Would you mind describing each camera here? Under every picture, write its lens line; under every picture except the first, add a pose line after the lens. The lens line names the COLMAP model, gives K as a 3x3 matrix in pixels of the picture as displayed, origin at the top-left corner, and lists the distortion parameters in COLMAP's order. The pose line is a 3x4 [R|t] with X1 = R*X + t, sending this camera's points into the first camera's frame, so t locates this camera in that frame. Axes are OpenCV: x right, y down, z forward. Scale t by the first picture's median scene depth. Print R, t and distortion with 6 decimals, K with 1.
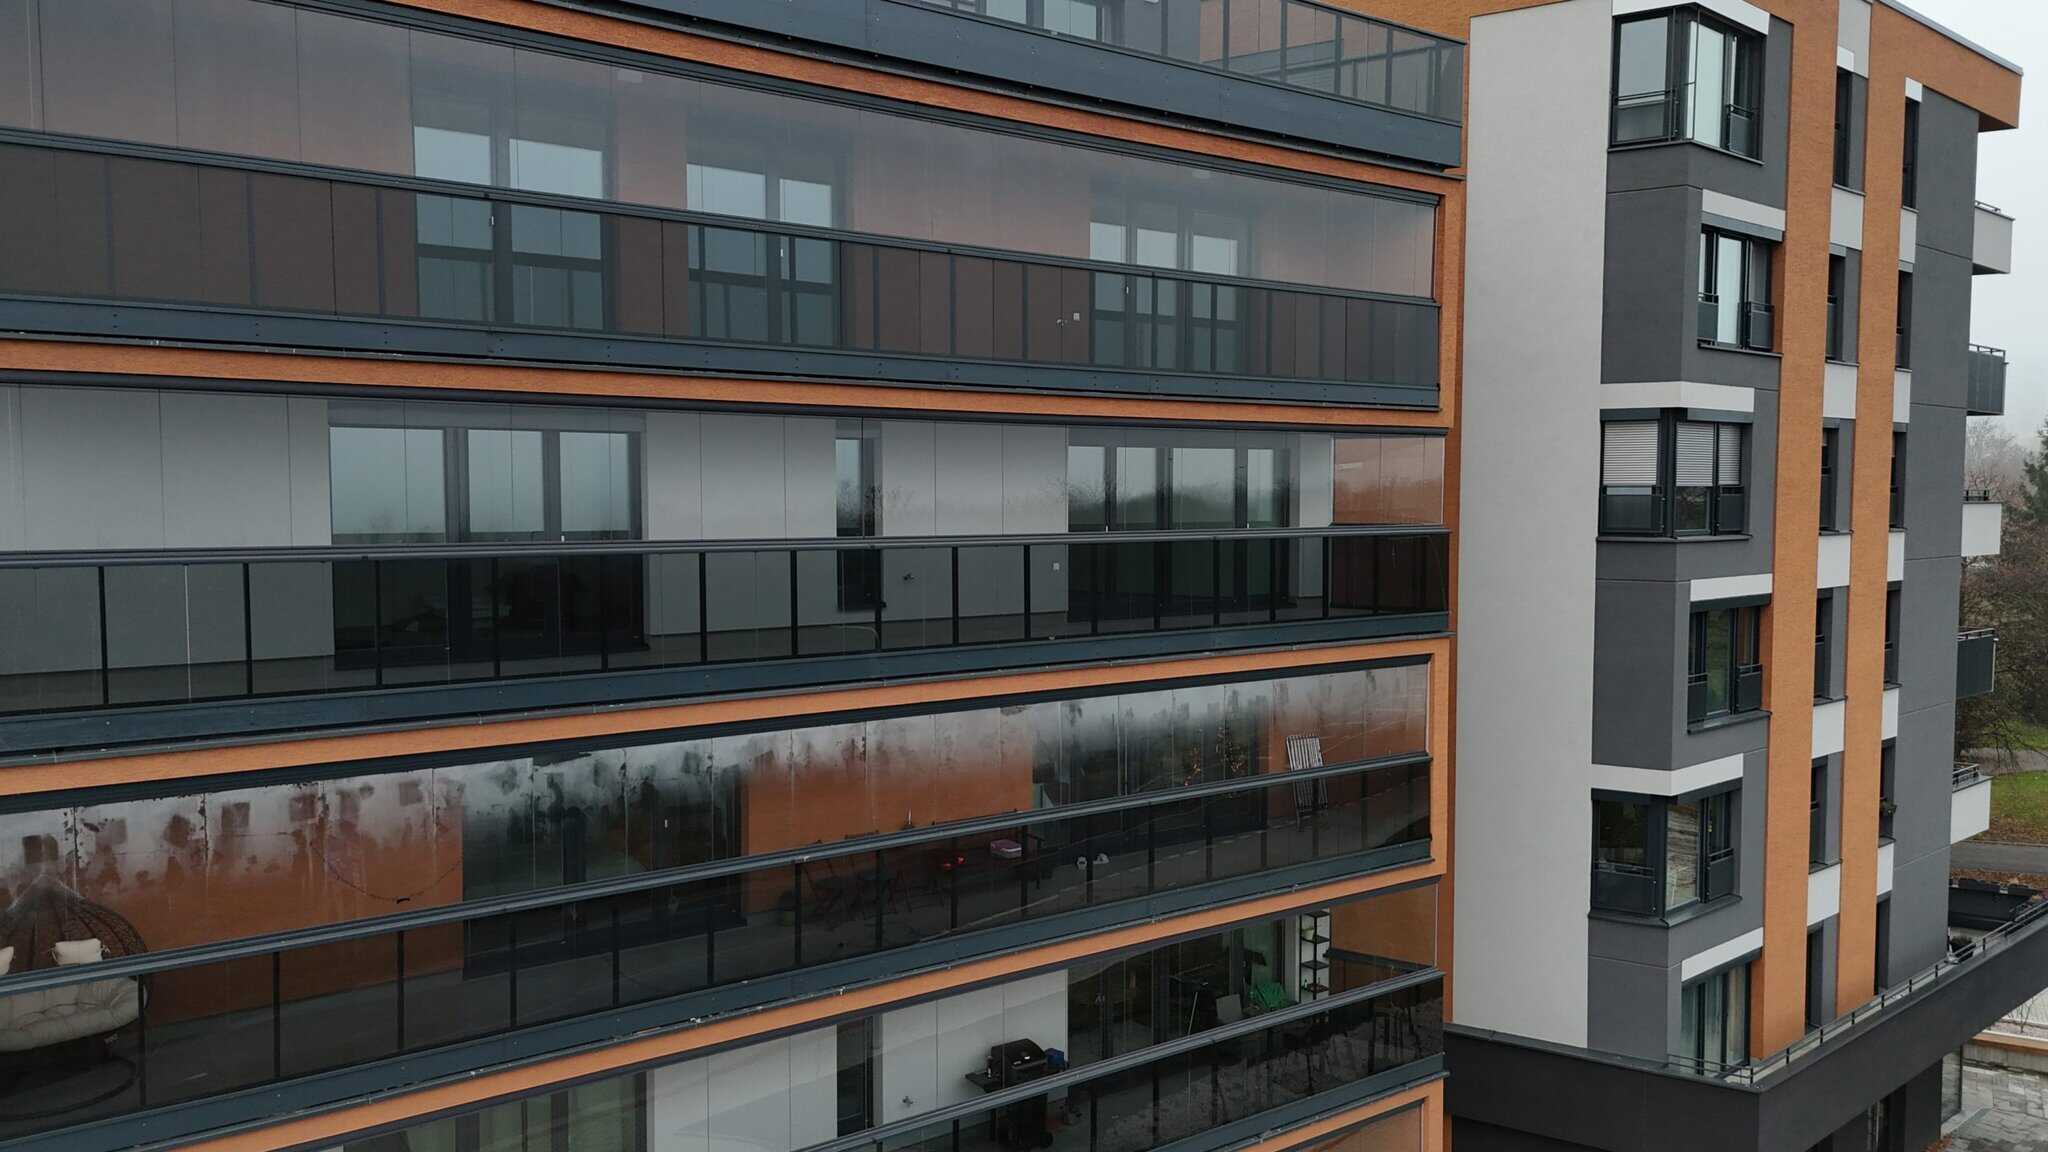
lens RADIAL K [[1498.8, 0, 1031.9], [0, 1498.8, 573.8], [0, 0, 1]] dist [0.096504, -0.099913]
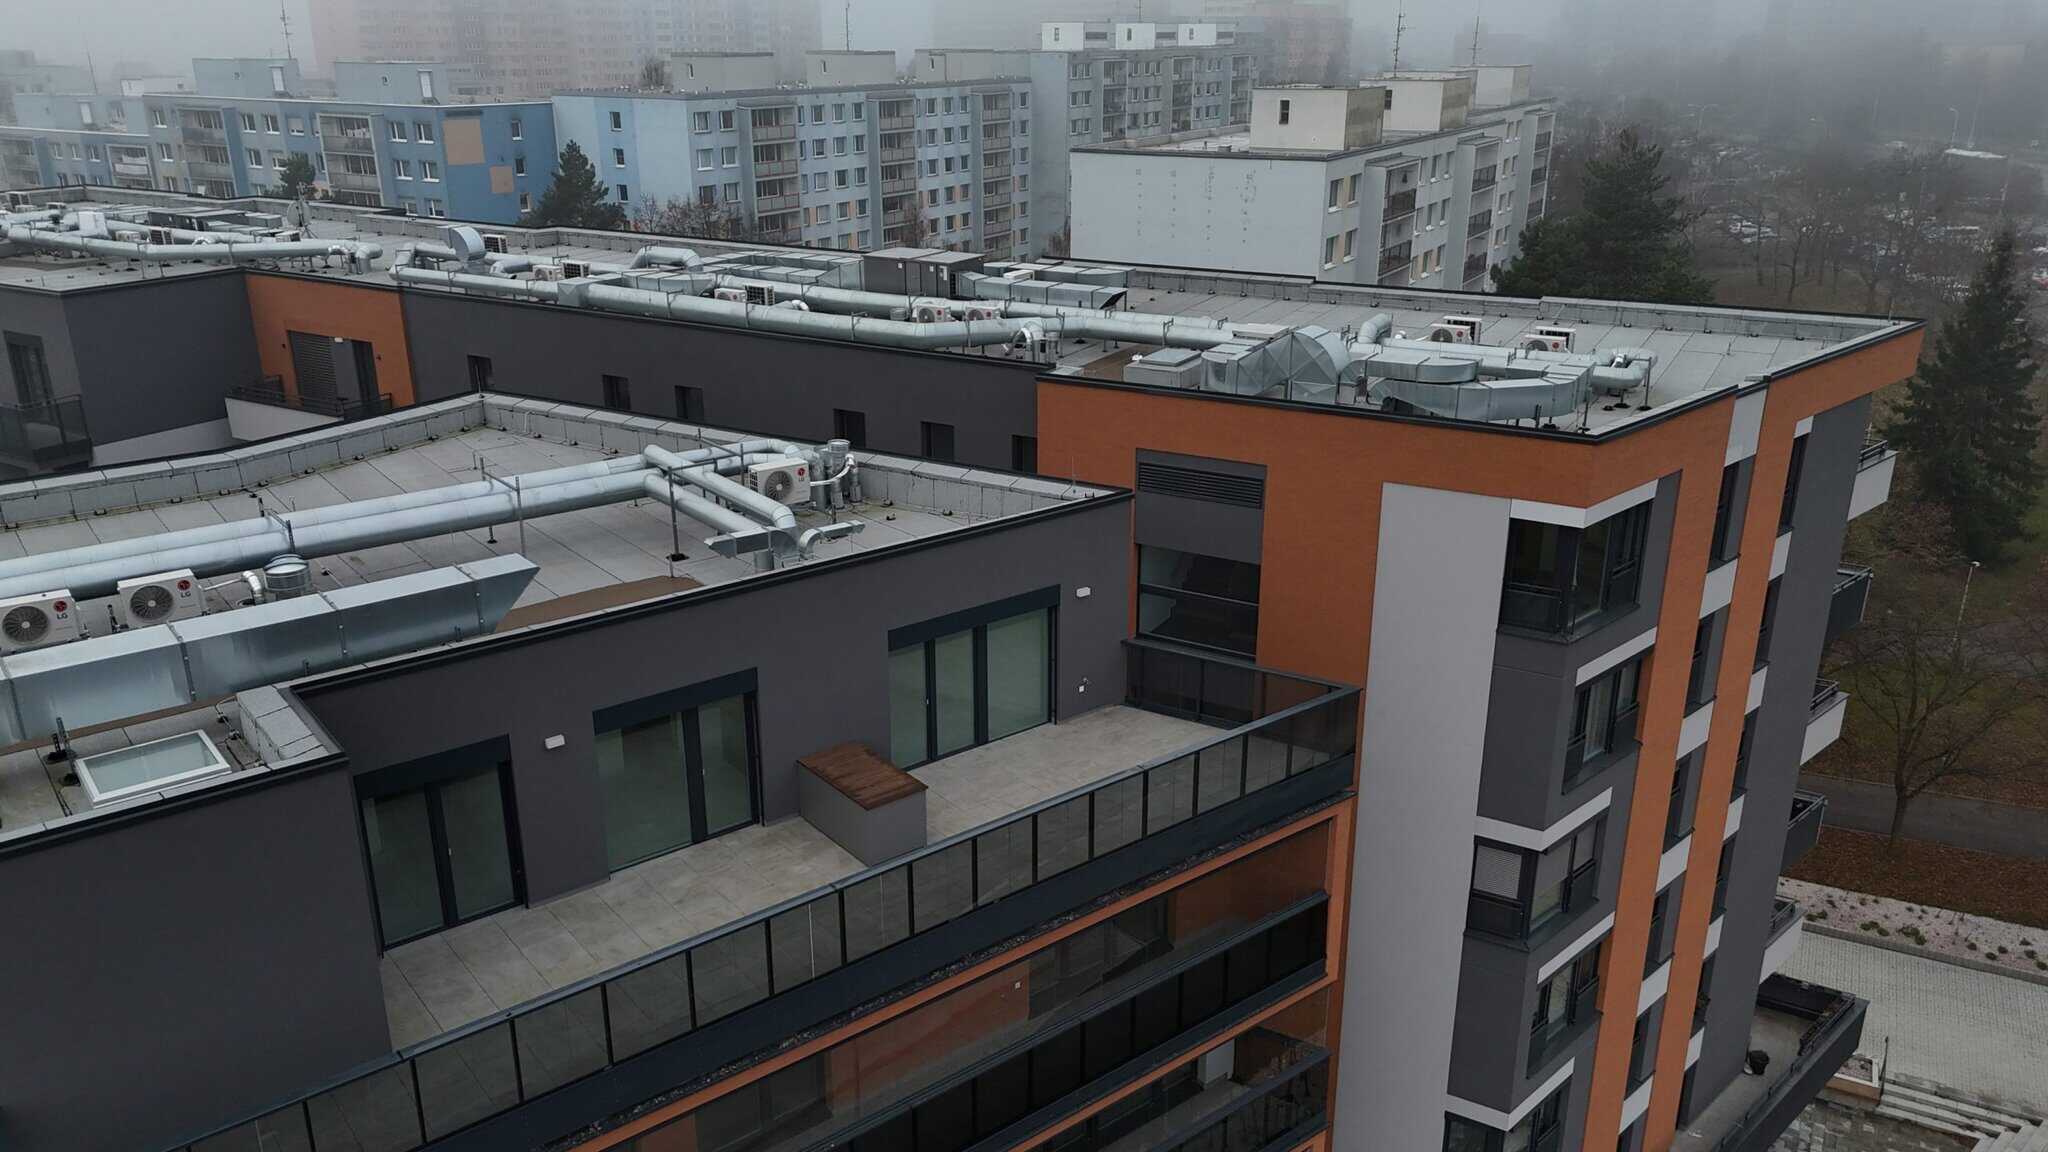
lens RADIAL K [[1498.8, 0, 1031.9], [0, 1498.8, 573.8], [0, 0, 1]] dist [0.096504, -0.099913]
pose [[0.999384, -0.010966, 0.033345, 0.001954], [0.001170, 0.959831, 0.280575, -0.282966], [-0.035082, -0.280363, 0.959253, -0.013902]]
